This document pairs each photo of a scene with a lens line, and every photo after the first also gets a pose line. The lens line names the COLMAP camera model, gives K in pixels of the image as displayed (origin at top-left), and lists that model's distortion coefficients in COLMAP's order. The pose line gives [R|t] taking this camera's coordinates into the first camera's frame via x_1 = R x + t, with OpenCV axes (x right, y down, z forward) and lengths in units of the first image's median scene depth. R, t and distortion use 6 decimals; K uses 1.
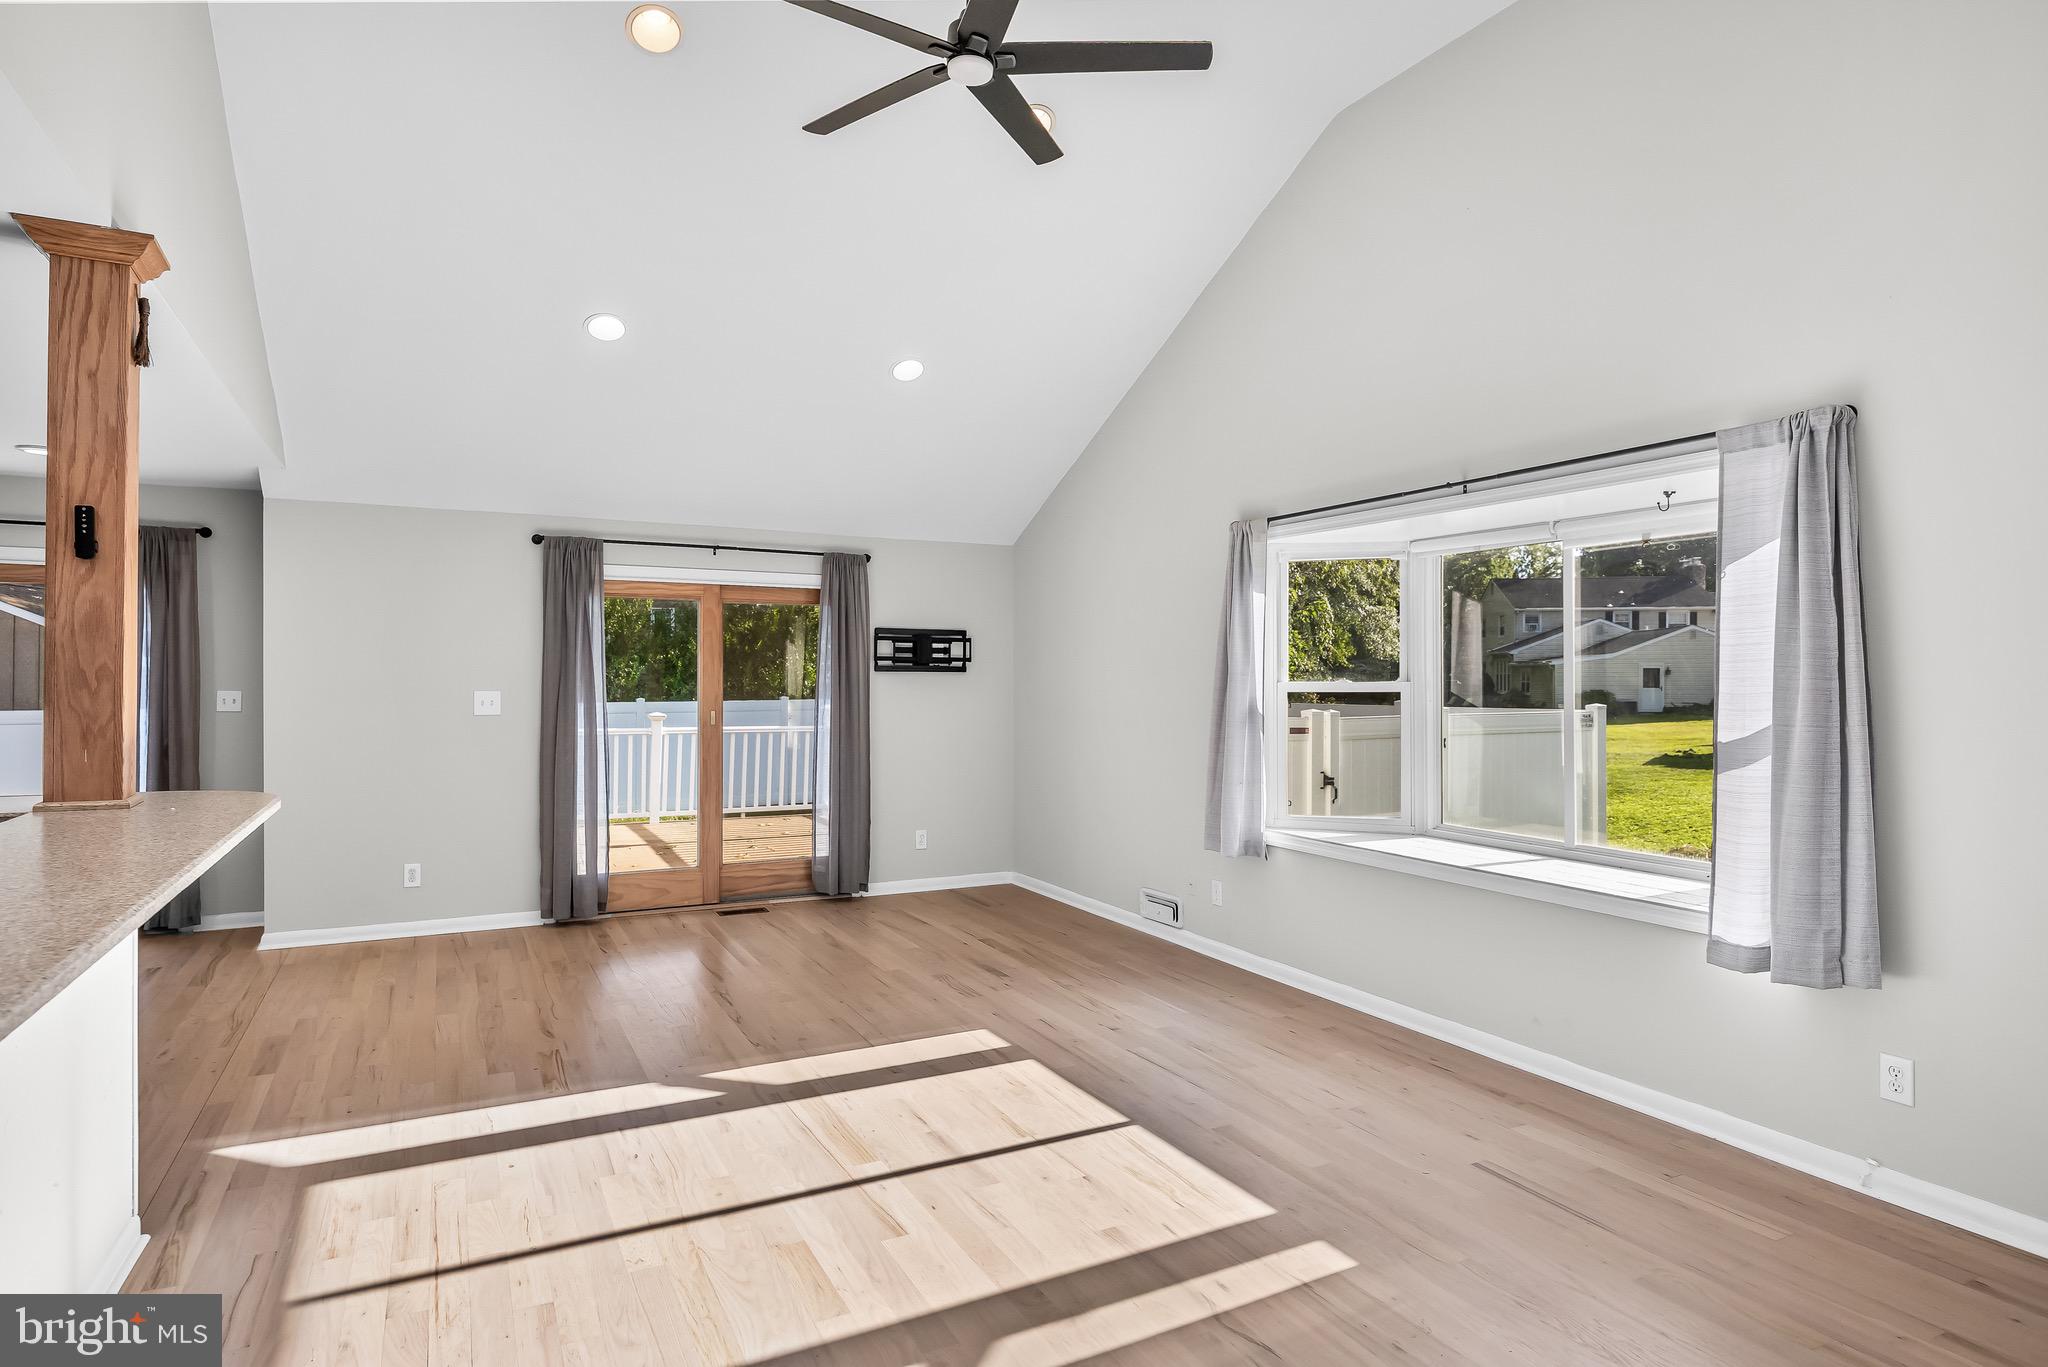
lens RADIAL K [[1129.0, 0, 1029.5], [0, 1129.0, 671.3], [0, 0, 1]] dist [-0.009626, -0.000701]
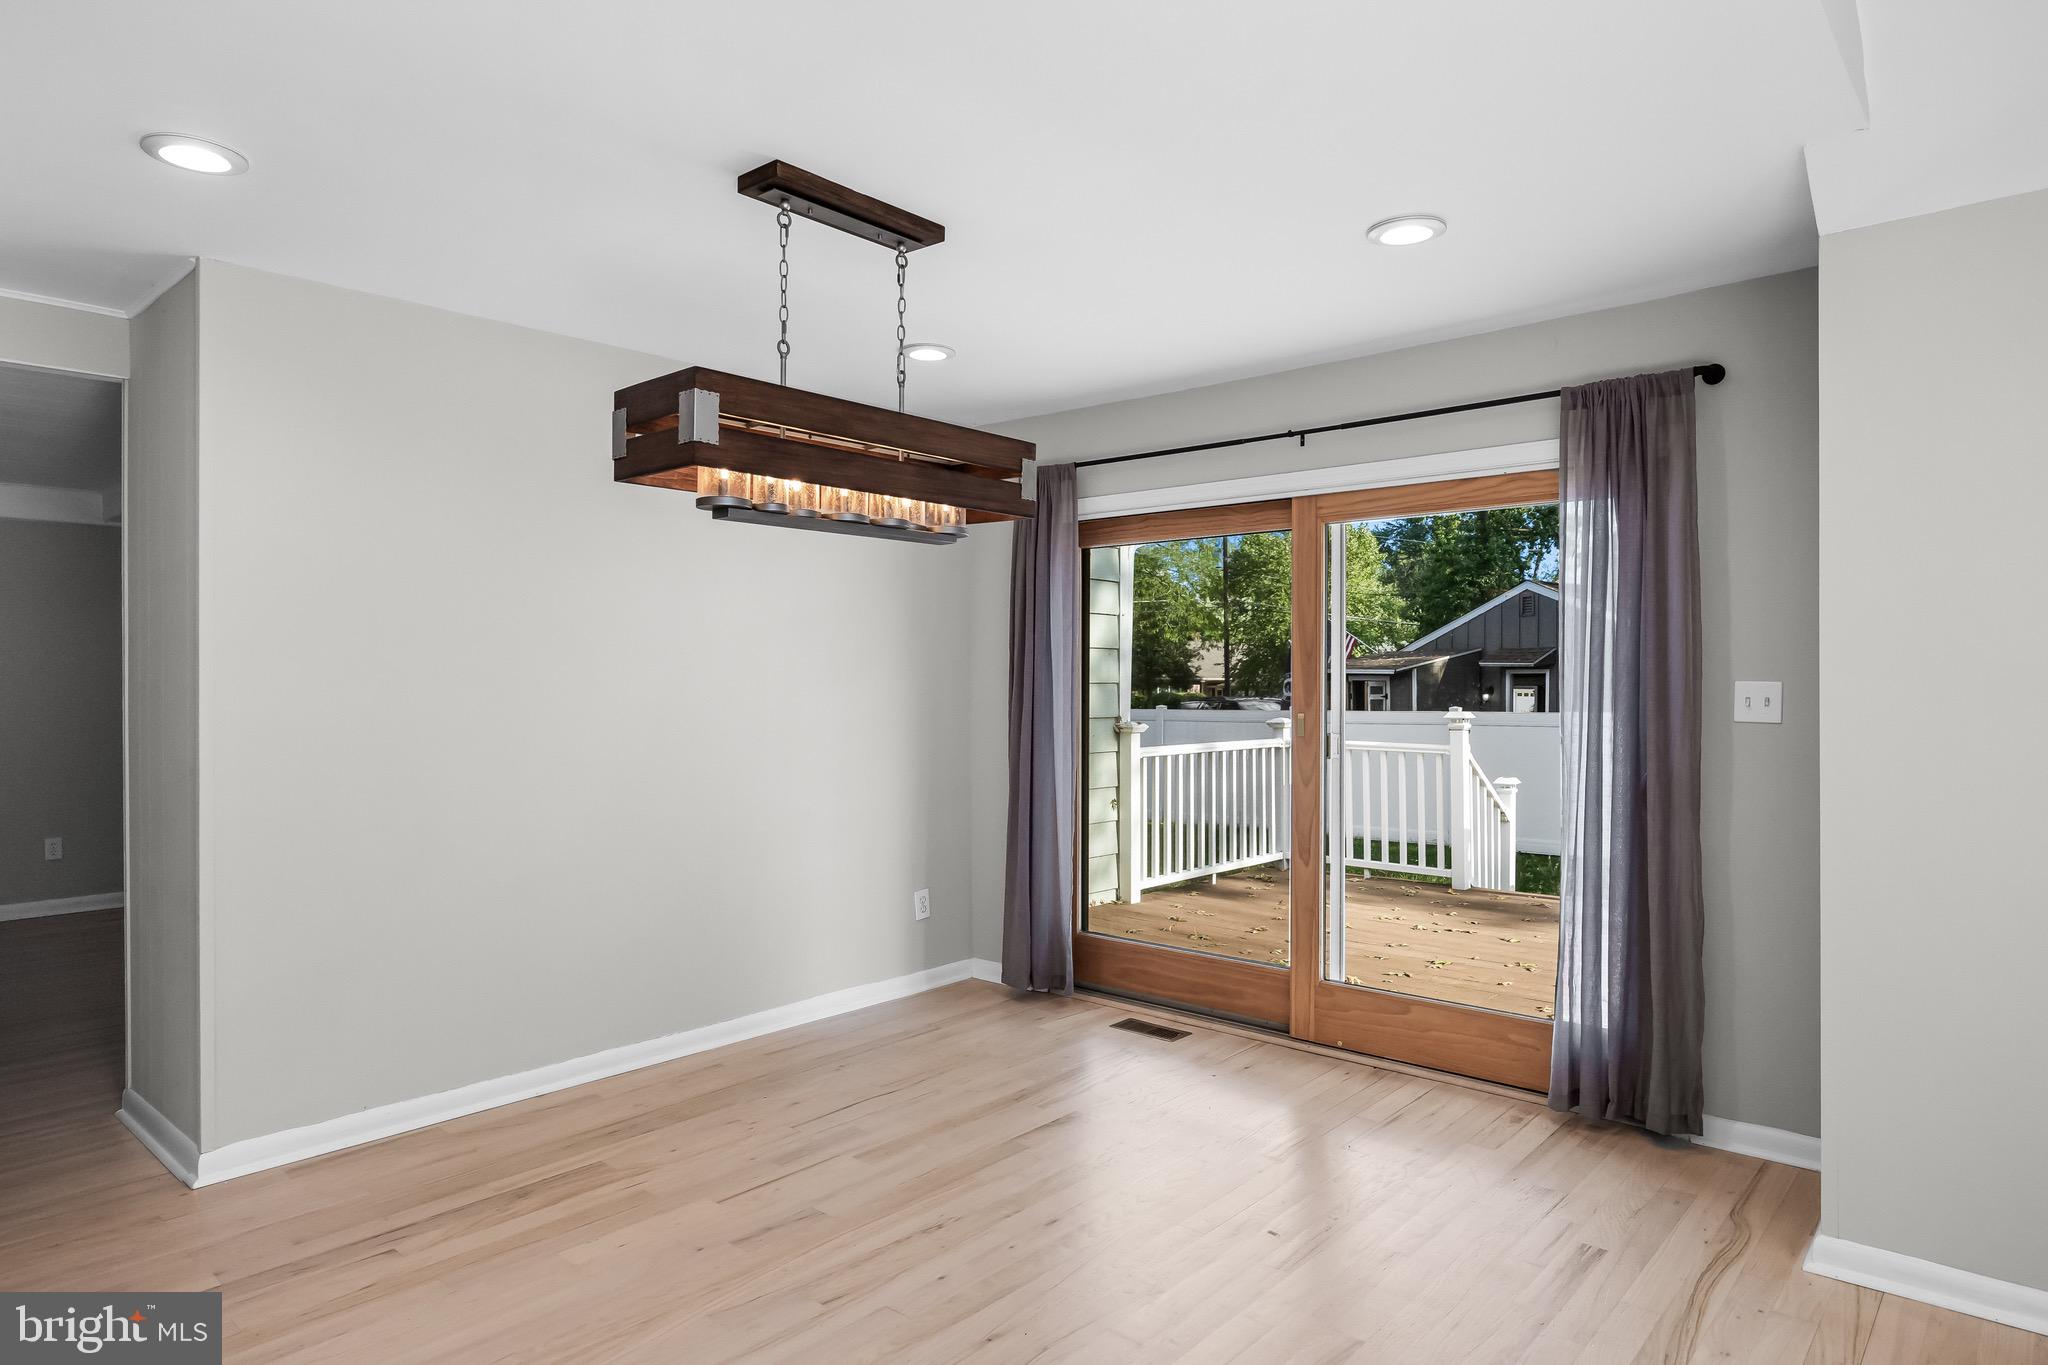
lens RADIAL K [[1165.4, 0, 1025.7], [0, 1165.4, 684.1], [0, 0, 1]] dist [-0.019874, -0.000782]
pose [[0.351406, -0.000996, -0.936222, -0.359991], [0.005693, 0.999983, 0.001073, 0.016861], [0.936206, -0.005707, 0.351406, 0.535710]]
